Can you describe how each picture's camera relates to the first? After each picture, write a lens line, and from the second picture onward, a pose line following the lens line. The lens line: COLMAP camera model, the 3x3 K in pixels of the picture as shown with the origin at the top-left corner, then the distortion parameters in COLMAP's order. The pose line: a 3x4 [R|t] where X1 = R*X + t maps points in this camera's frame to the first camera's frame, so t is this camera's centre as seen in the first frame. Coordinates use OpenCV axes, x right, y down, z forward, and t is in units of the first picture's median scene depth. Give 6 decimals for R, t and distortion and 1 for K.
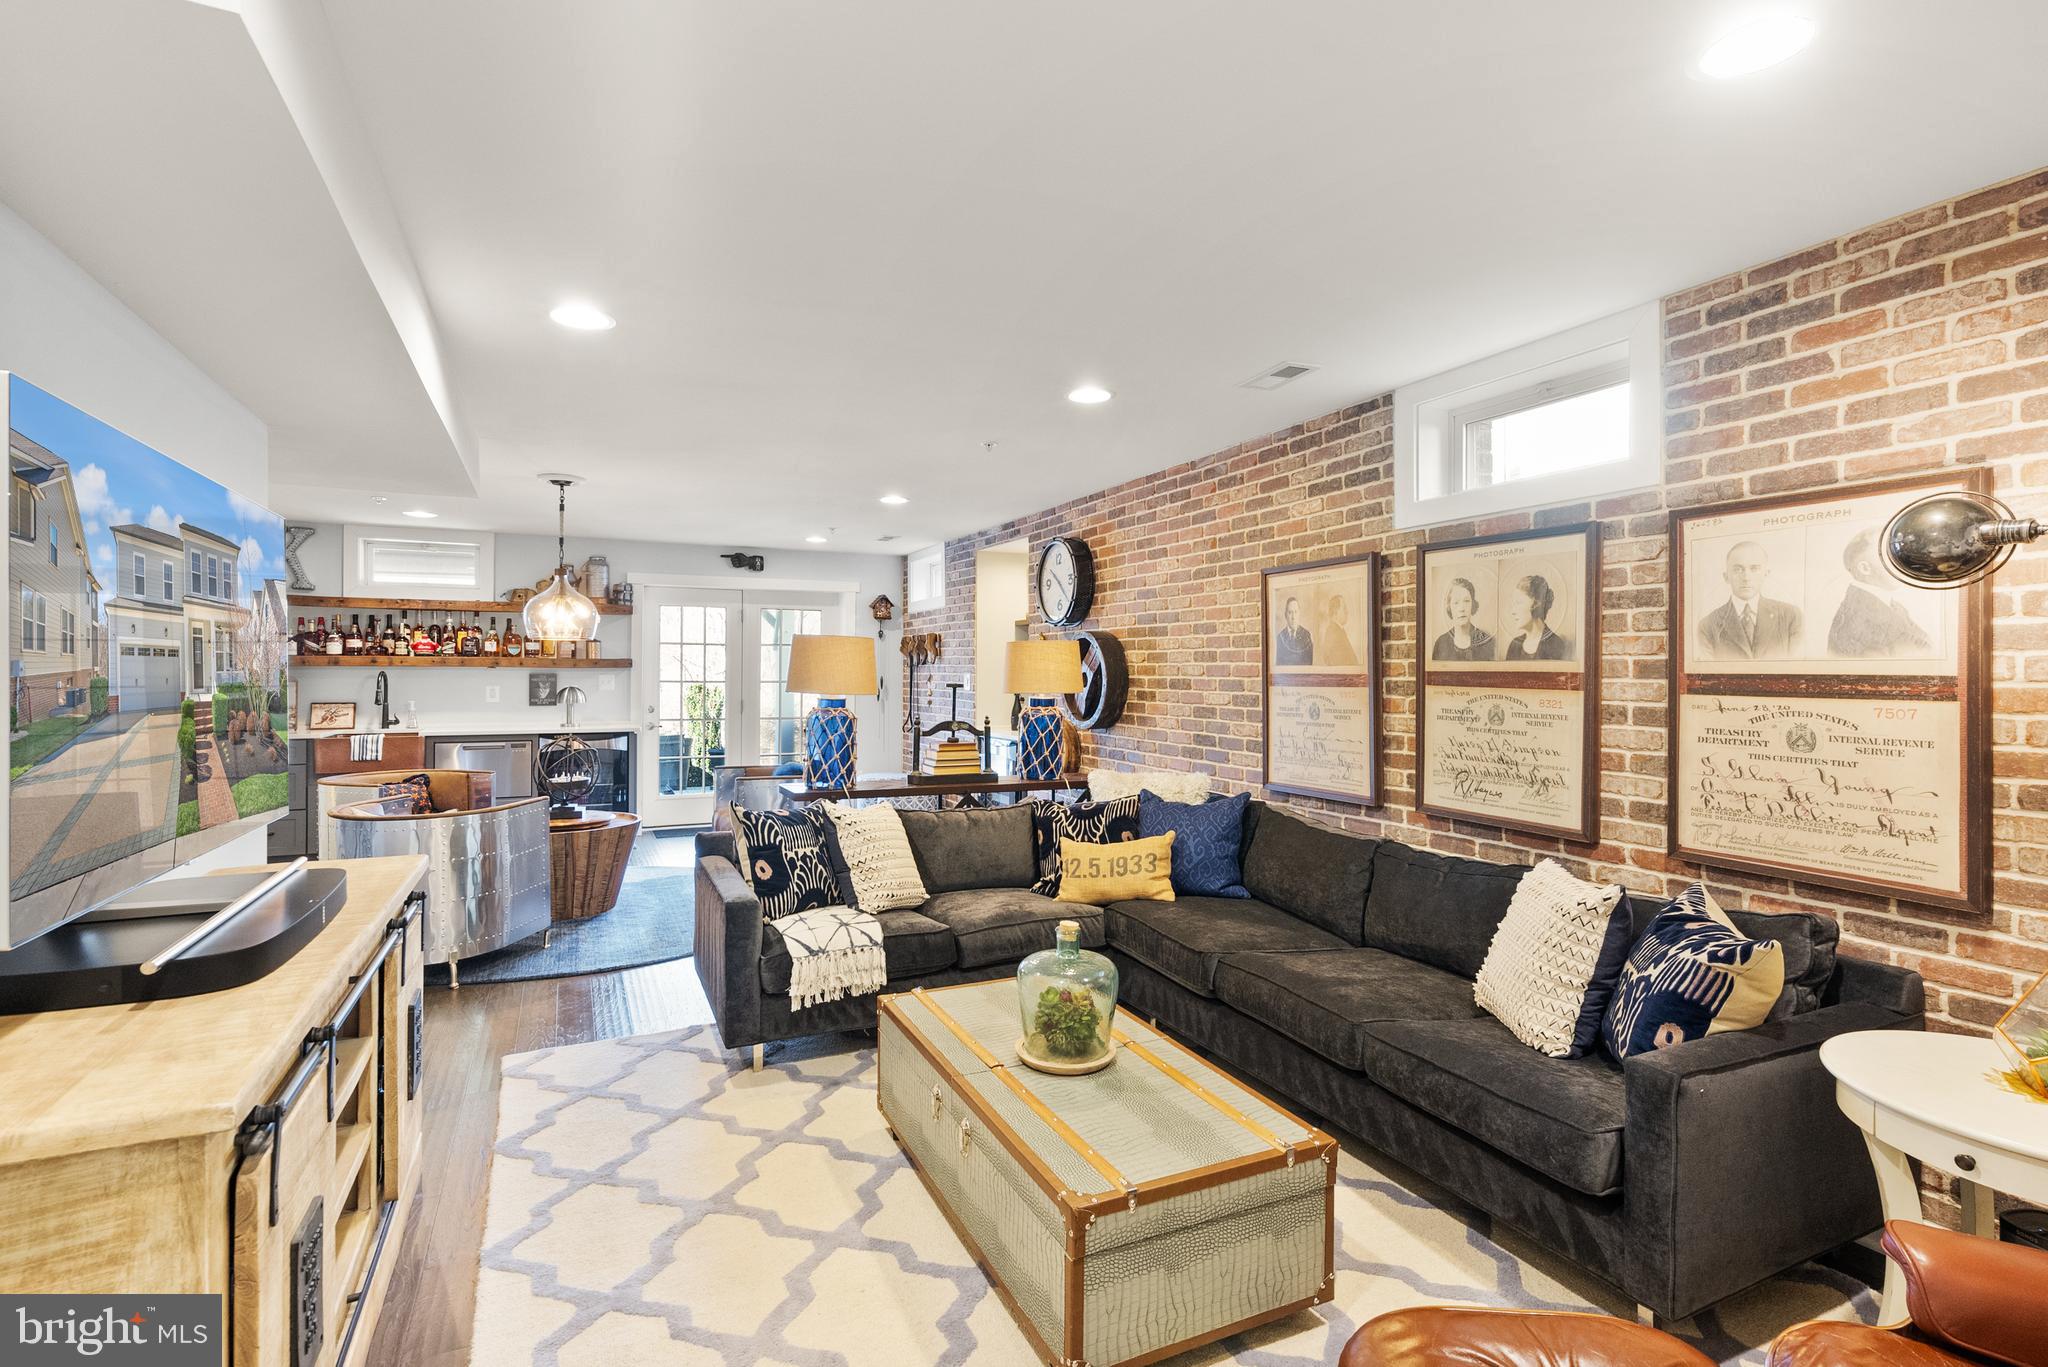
lens RADIAL K [[950.3, 0, 997.0], [0, 950.3, 674.7], [0, 0, 1]] dist [0.000296, 0.002191]
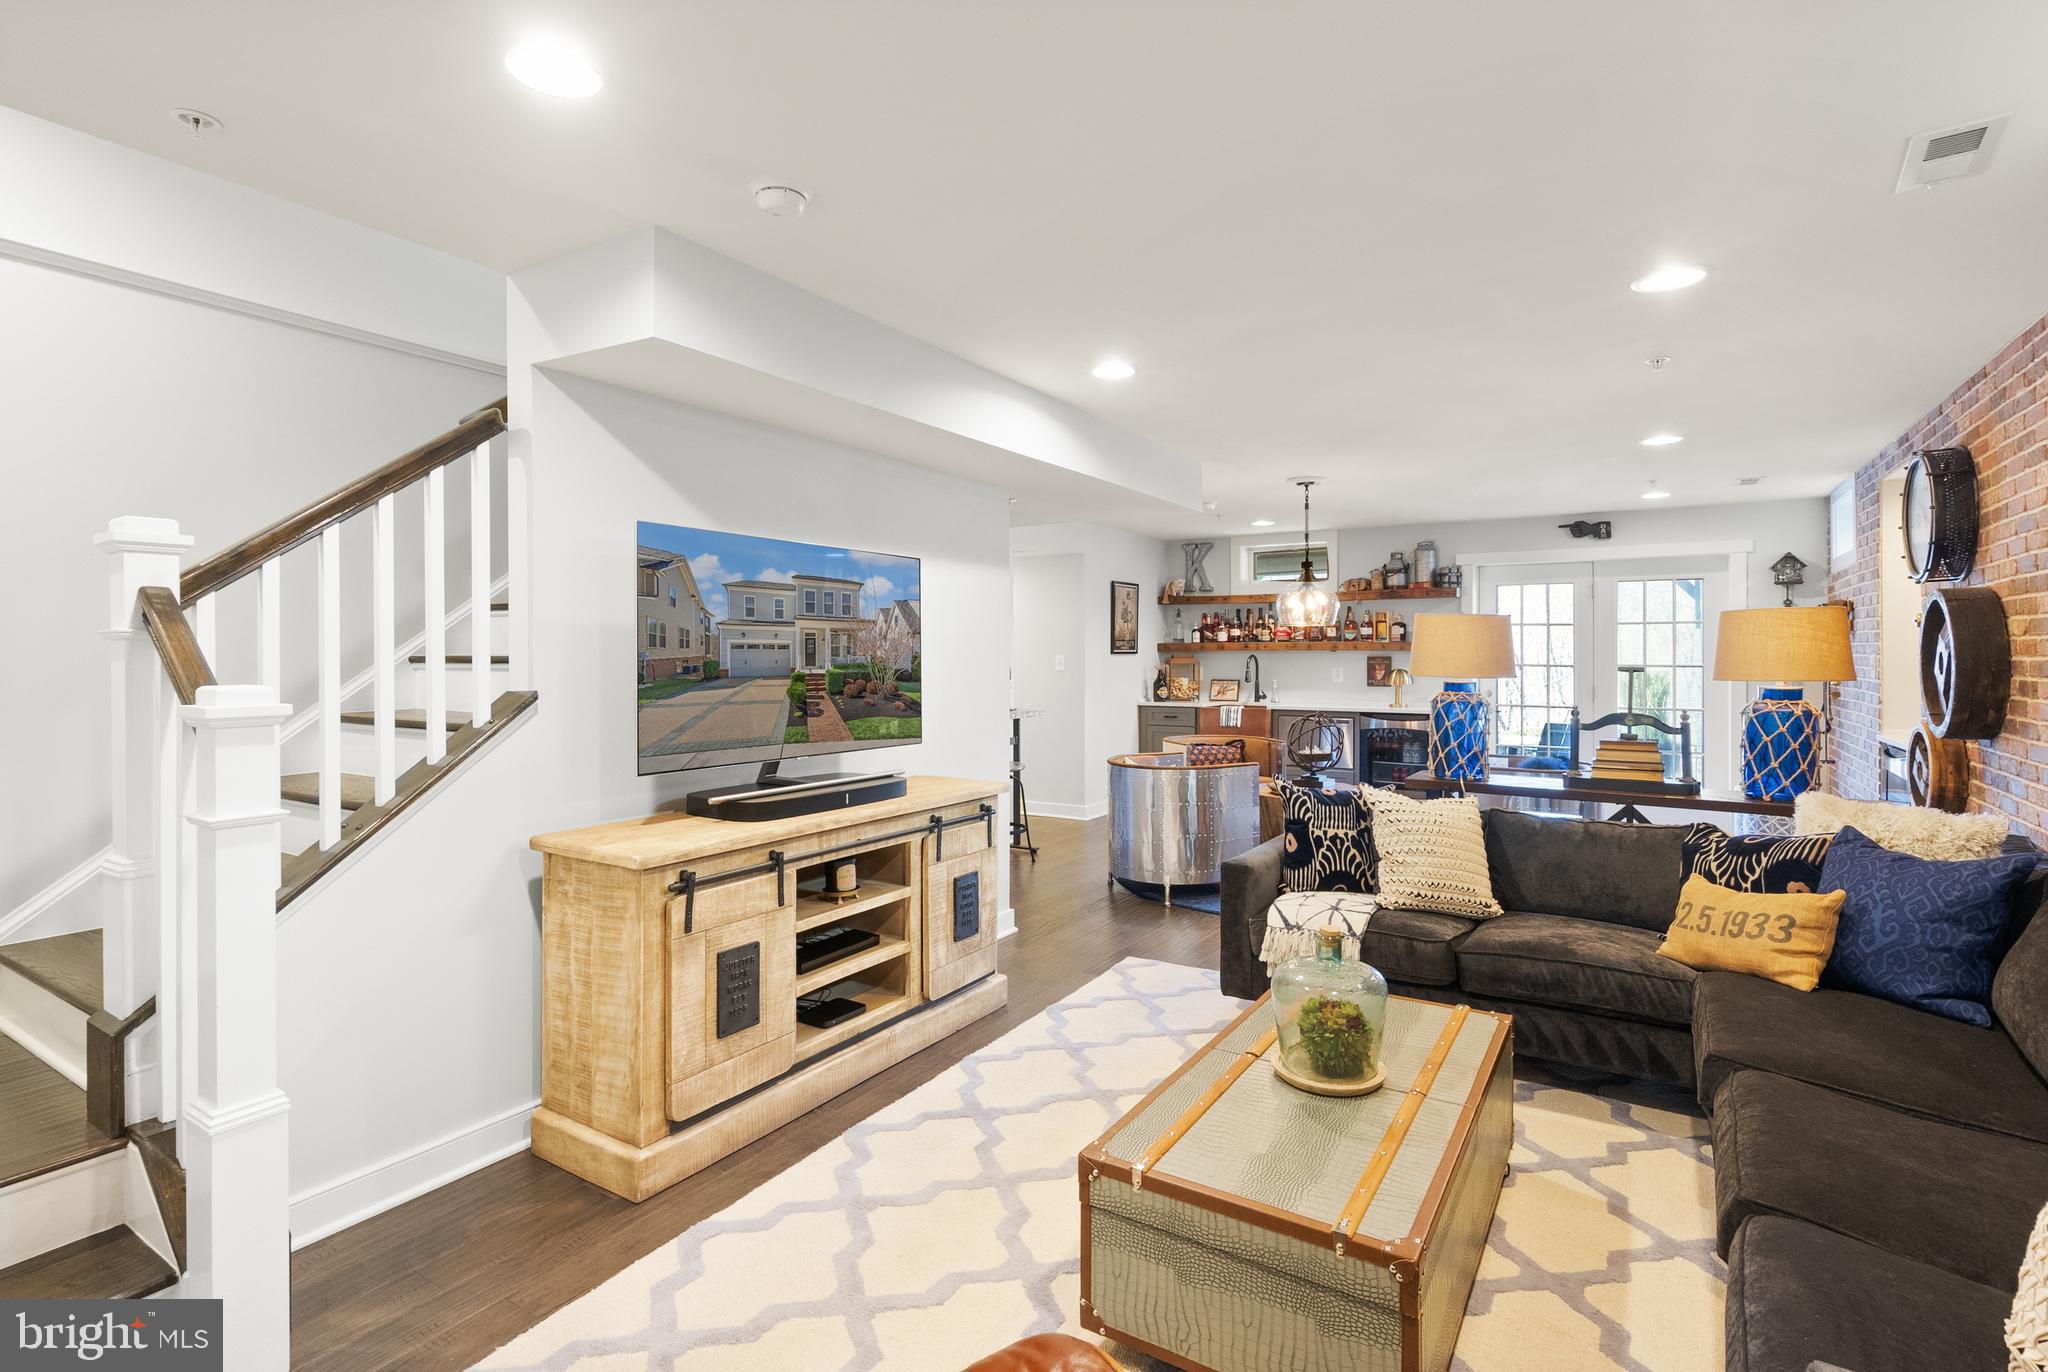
lens RADIAL K [[950.3, 0, 1034.4], [0, 950.3, 669.2], [0, 0, 1]] dist [0.000296, 0.002191]
pose [[0.563402, 0.007853, -0.826145, 0.440671], [0.002543, 0.999934, 0.011239, 0.001119], [0.826179, -0.008433, 0.563345, 0.170496]]
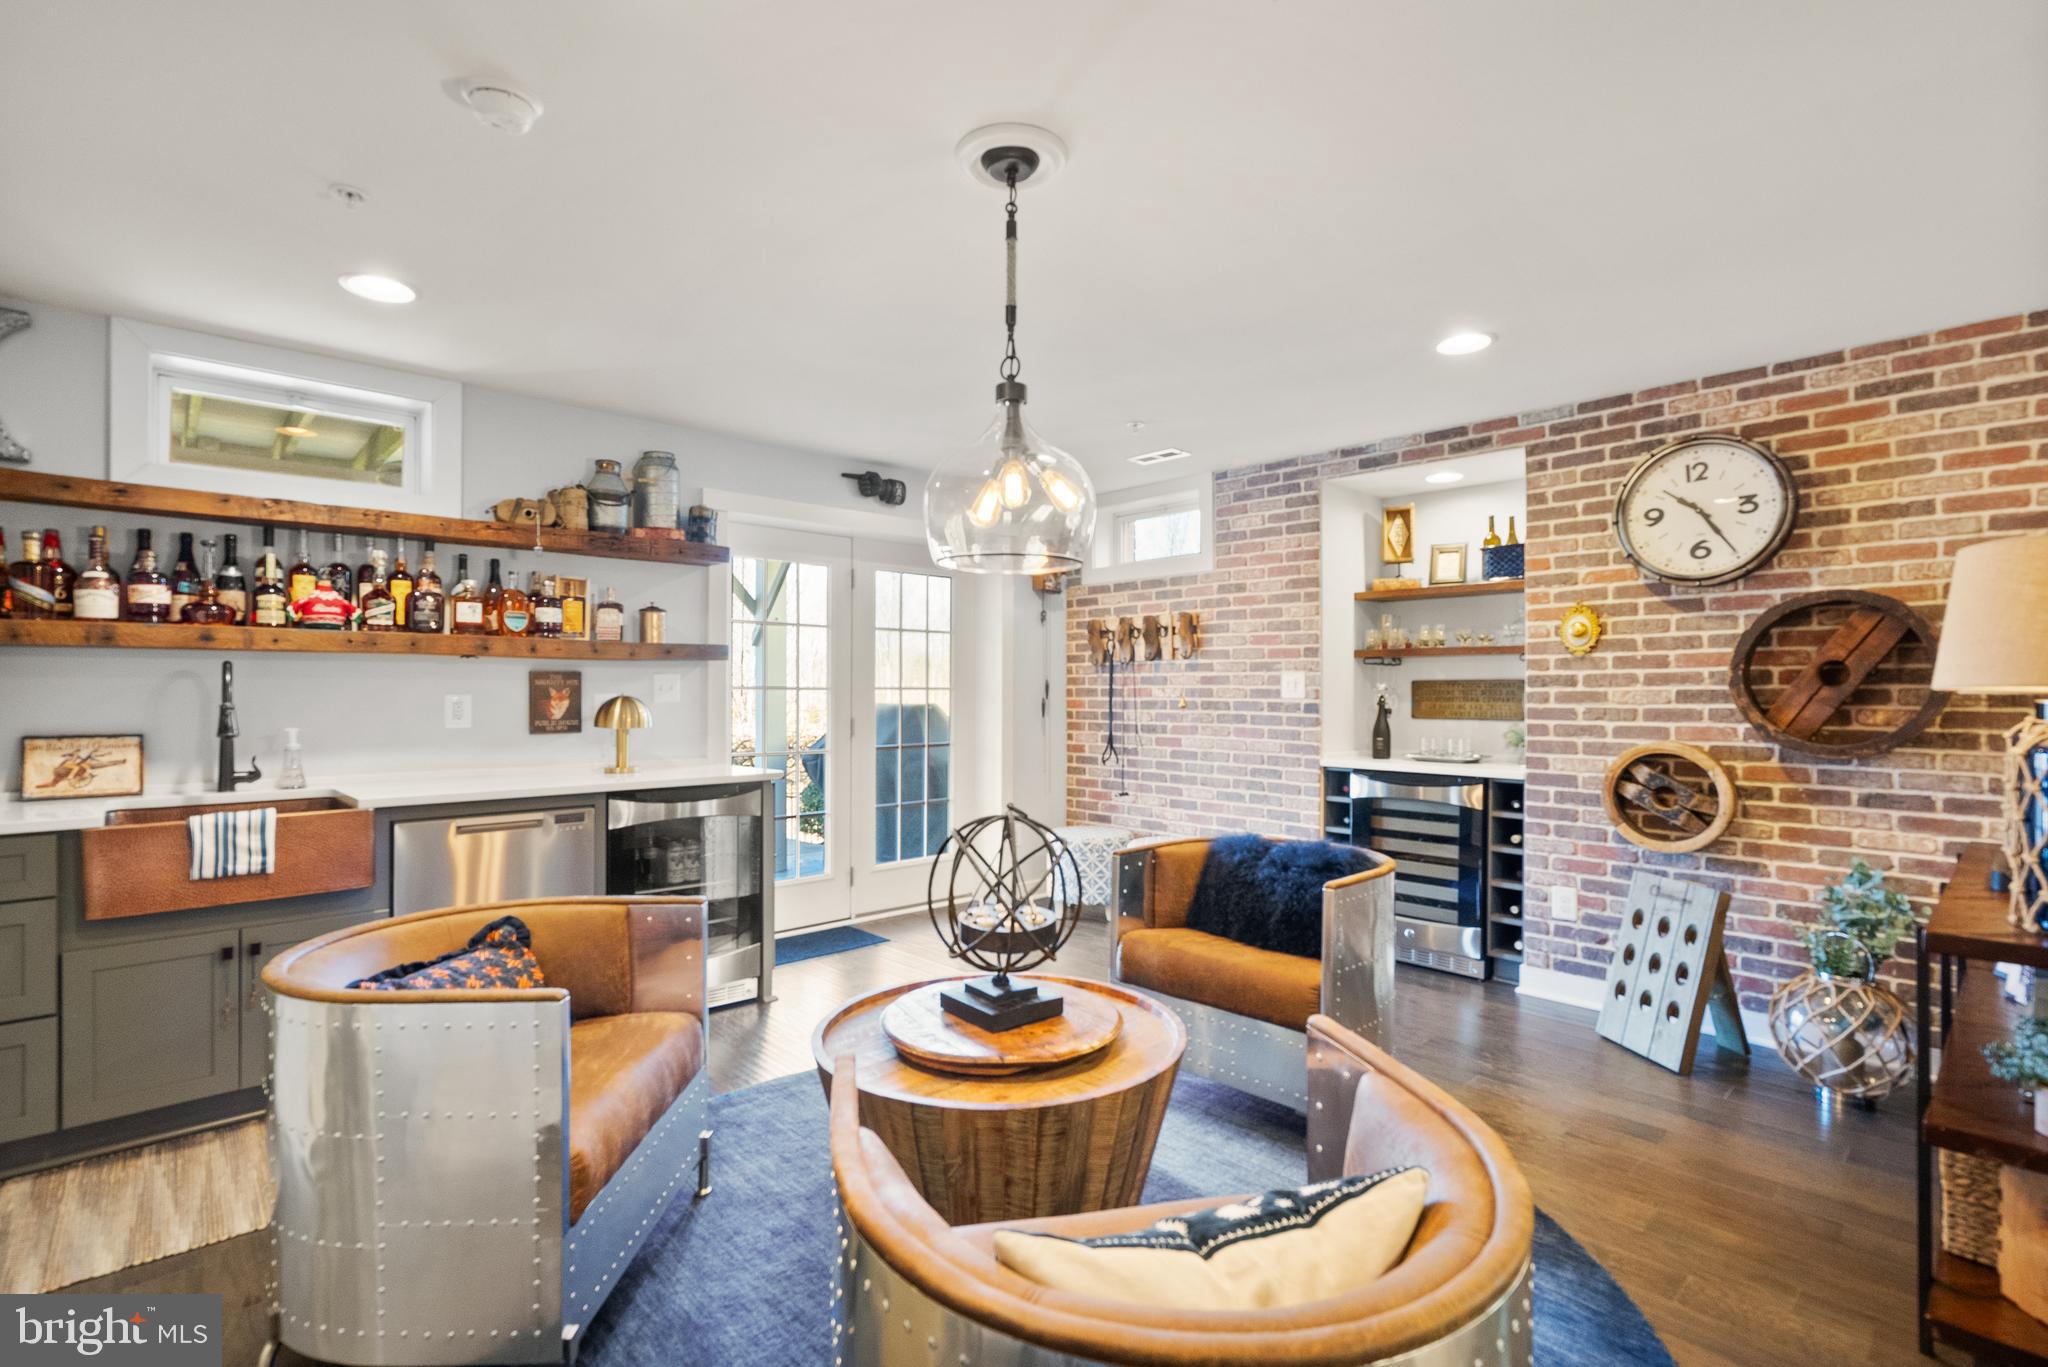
lens RADIAL K [[950.3, 0, 988.7], [0, 950.3, 687.2], [0, 0, 1]] dist [0.000296, 0.002191]
pose [[0.950787, -0.002215, 0.309837, -0.960531], [0.003306, 0.999990, -0.002995, 0.023162], [-0.309827, 0.003871, 0.950785, 1.018467]]
